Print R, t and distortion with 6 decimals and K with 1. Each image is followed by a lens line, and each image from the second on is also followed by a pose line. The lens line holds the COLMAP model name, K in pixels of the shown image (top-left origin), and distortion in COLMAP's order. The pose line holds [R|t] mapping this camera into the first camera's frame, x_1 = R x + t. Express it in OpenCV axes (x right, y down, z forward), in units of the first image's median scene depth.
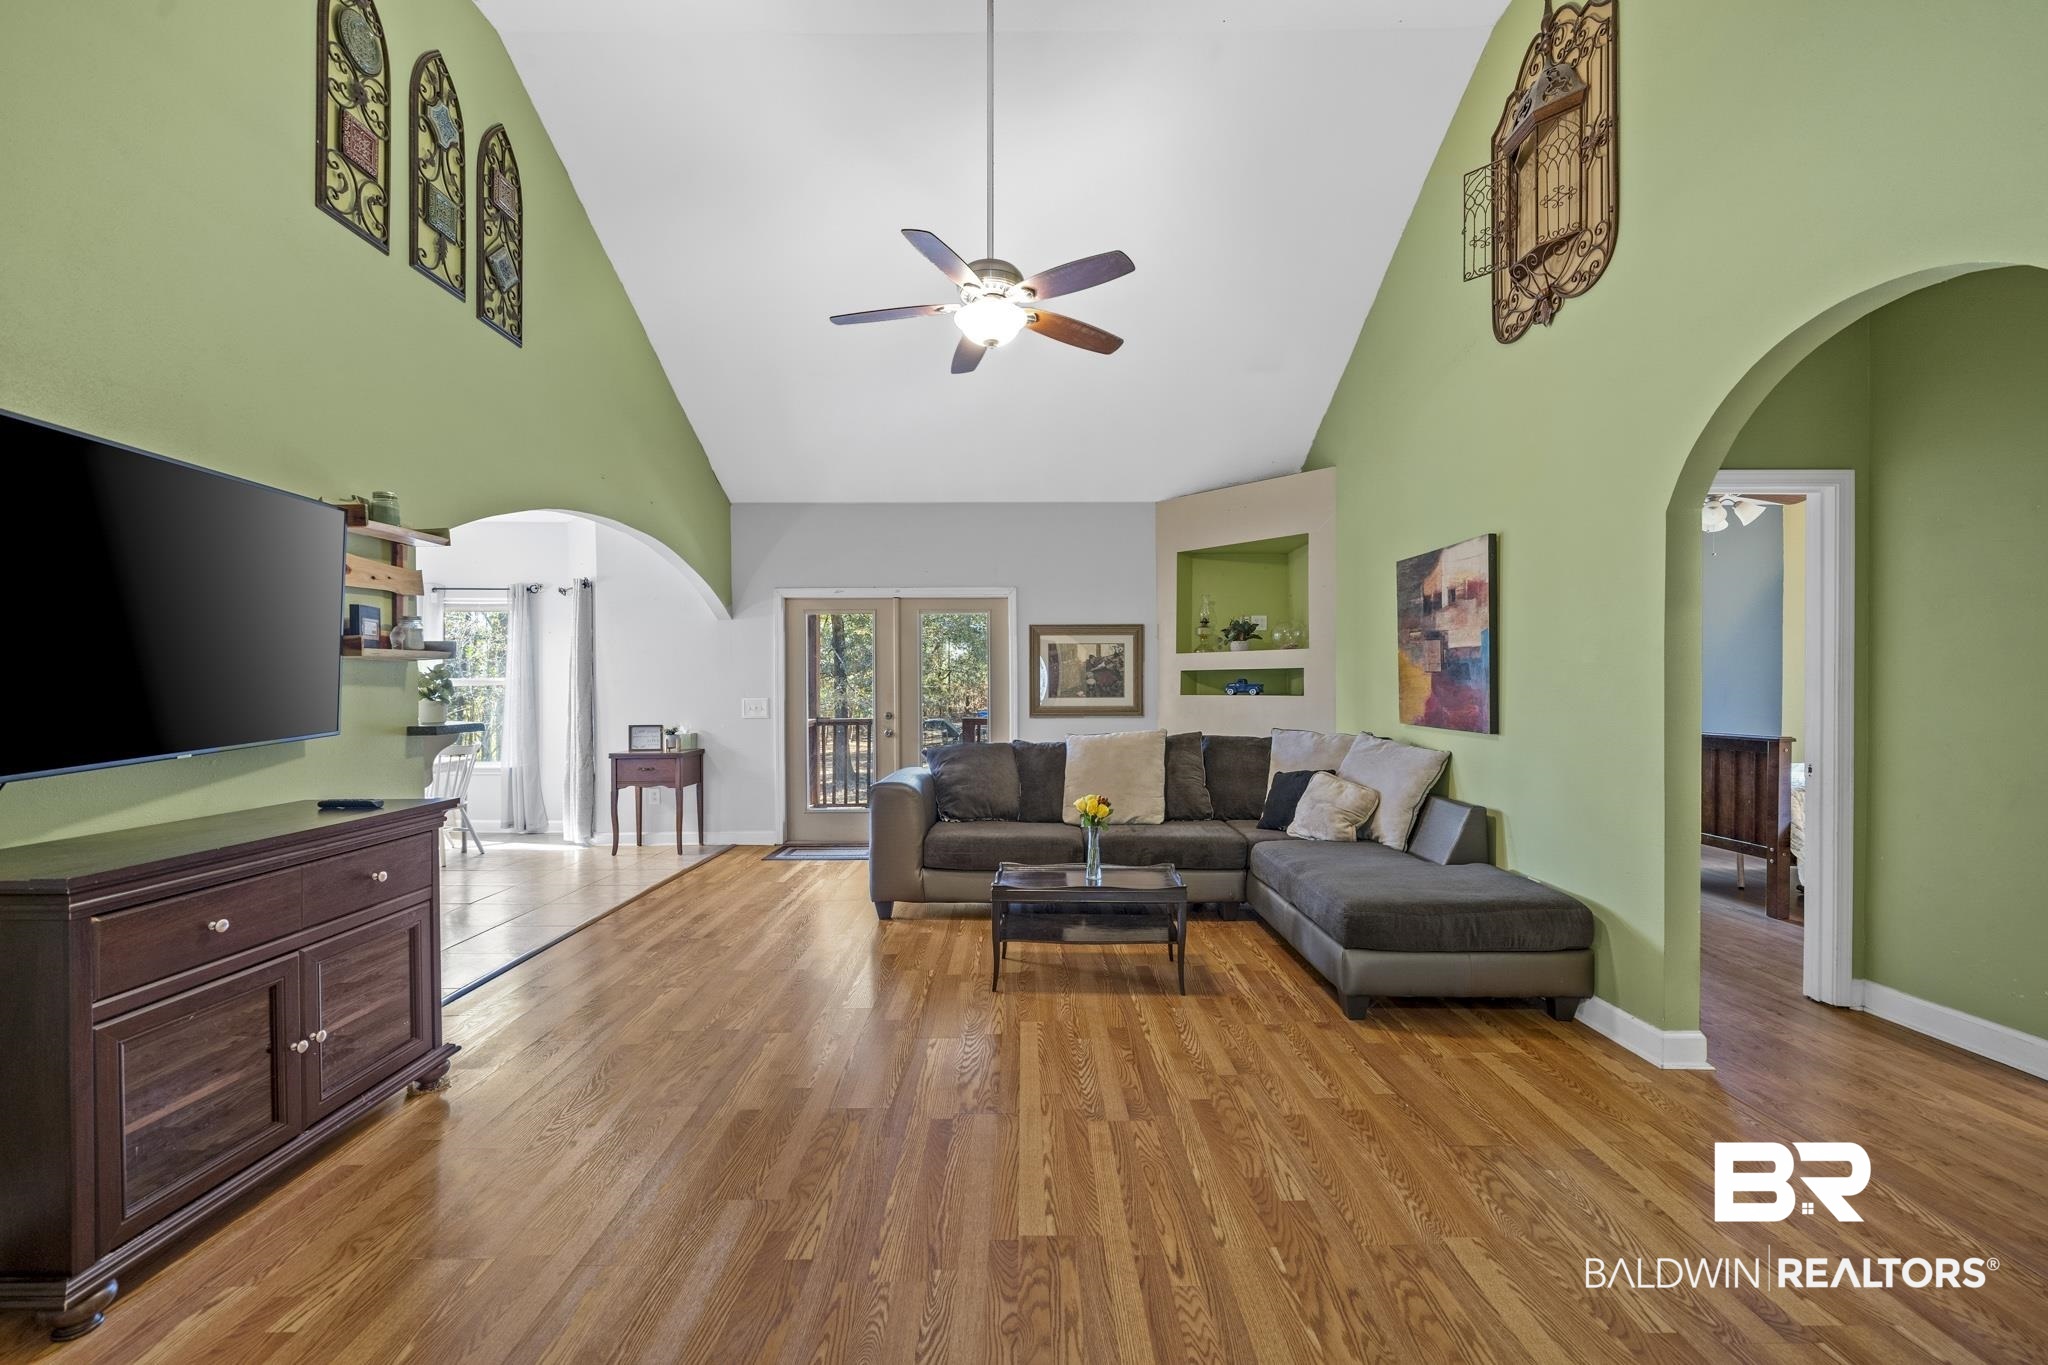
lens RADIAL K [[827.8, 0, 1018.1], [0, 827.8, 692.1], [0, 0, 1]] dist [-0.000492, -0.000472]
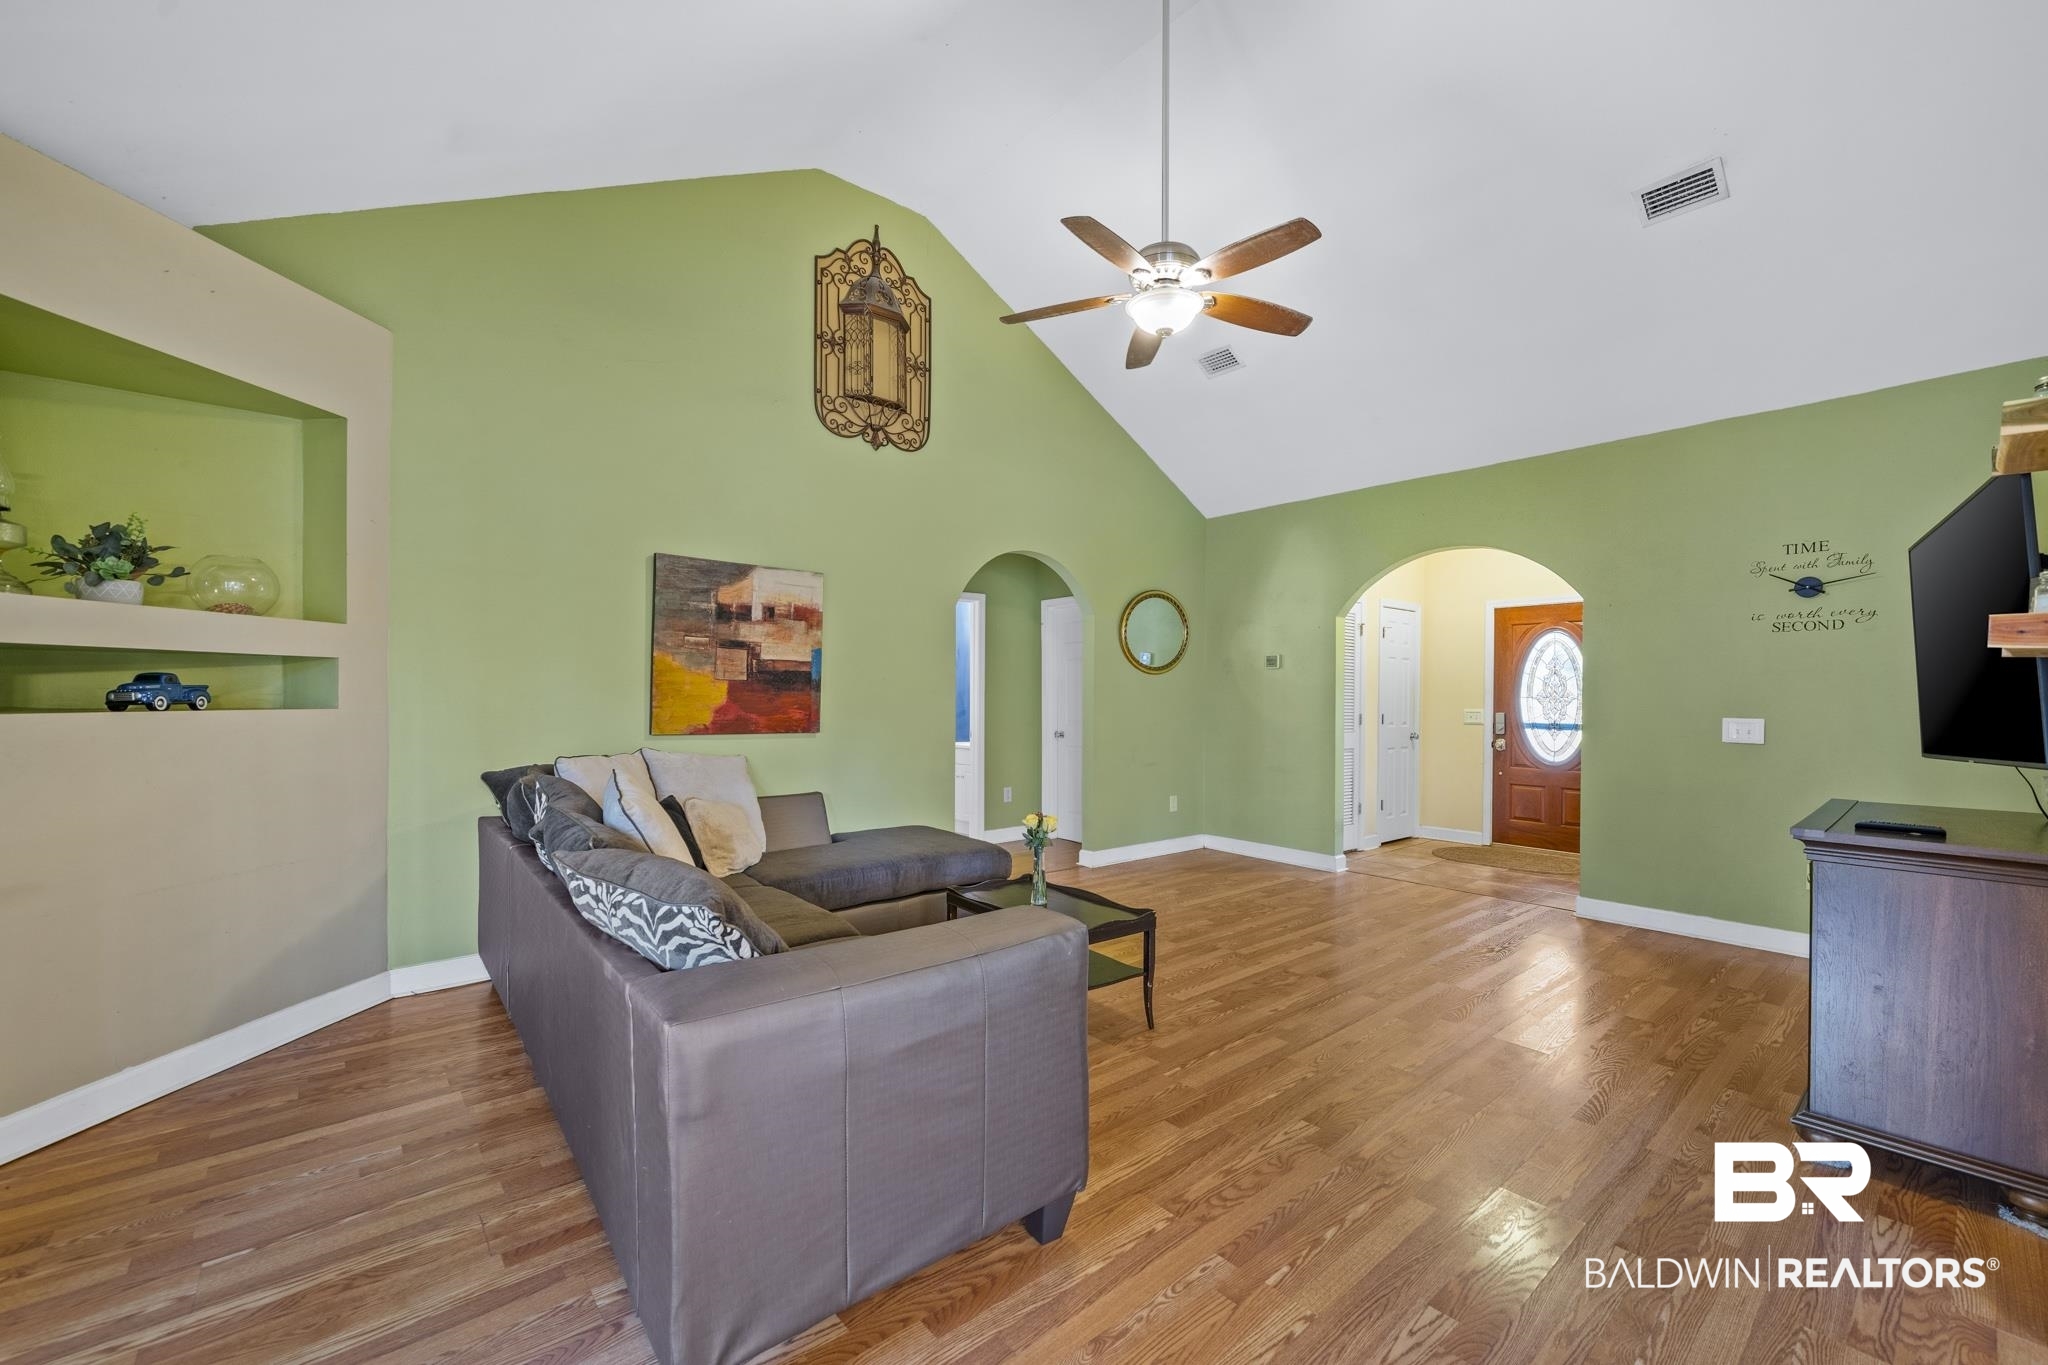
lens RADIAL K [[827.8, 0, 1035.5], [0, 827.8, 693.2], [0, 0, 1]] dist [-0.000492, -0.000472]
pose [[-0.661059, -0.001178, 0.750333, -0.694580], [-0.000448, 0.999999, 0.001175, -0.012698], [-0.750334, 0.000440, -0.661059, 1.873931]]
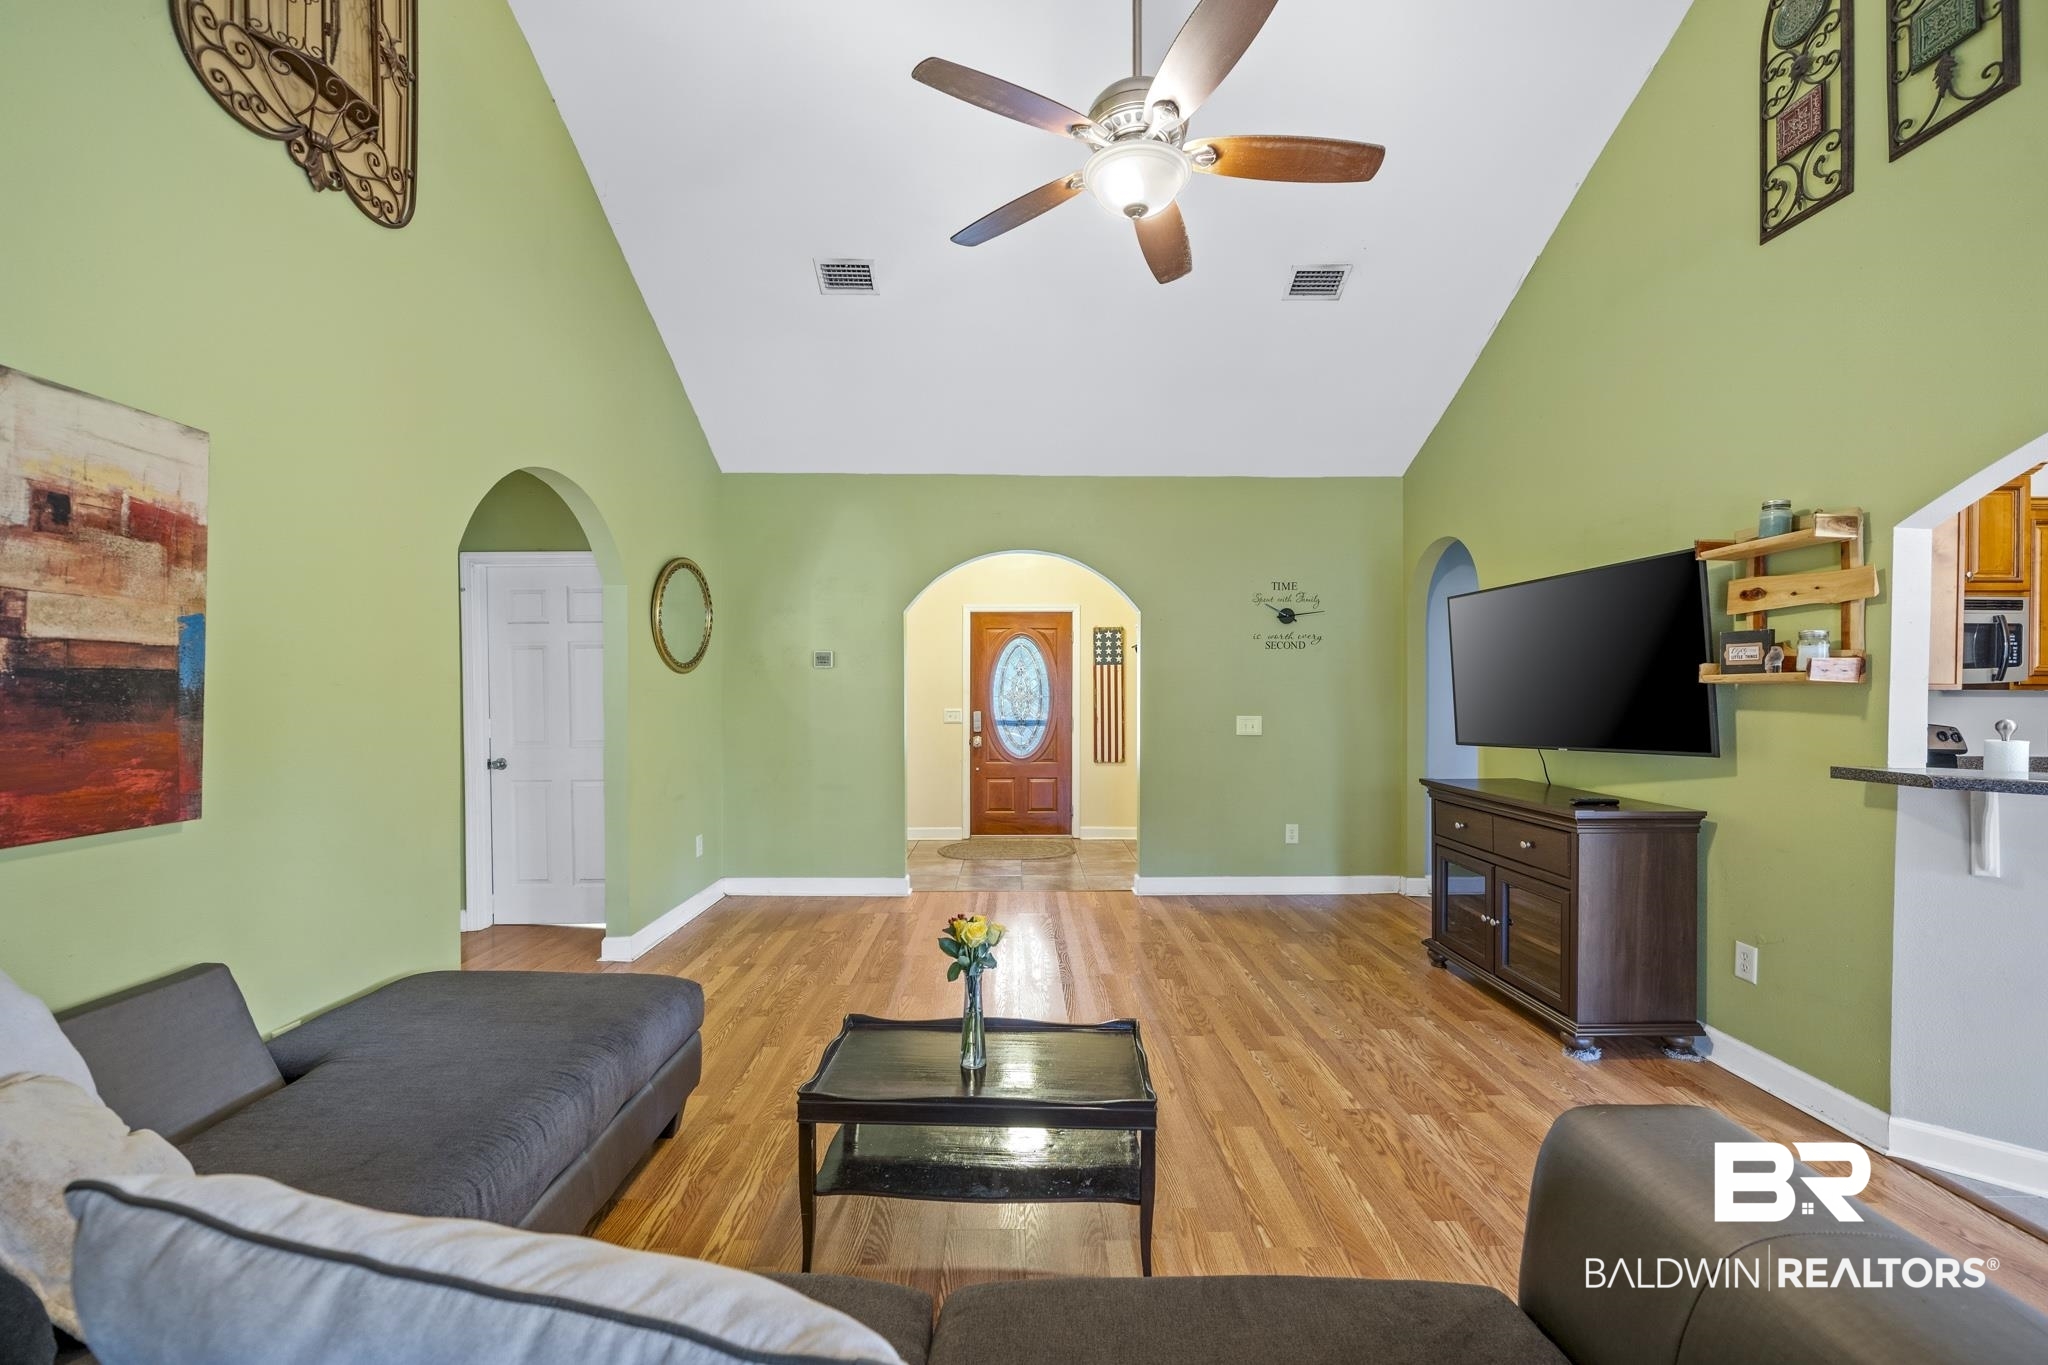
lens RADIAL K [[827.8, 0, 1035.4], [0, 827.8, 693.9], [0, 0, 1]] dist [-0.000492, -0.000472]
pose [[-0.999490, 0.001054, -0.031901, 0.077383], [0.000622, 0.999908, 0.013547, -0.040269], [0.031912, 0.013520, -0.999399, 1.812669]]
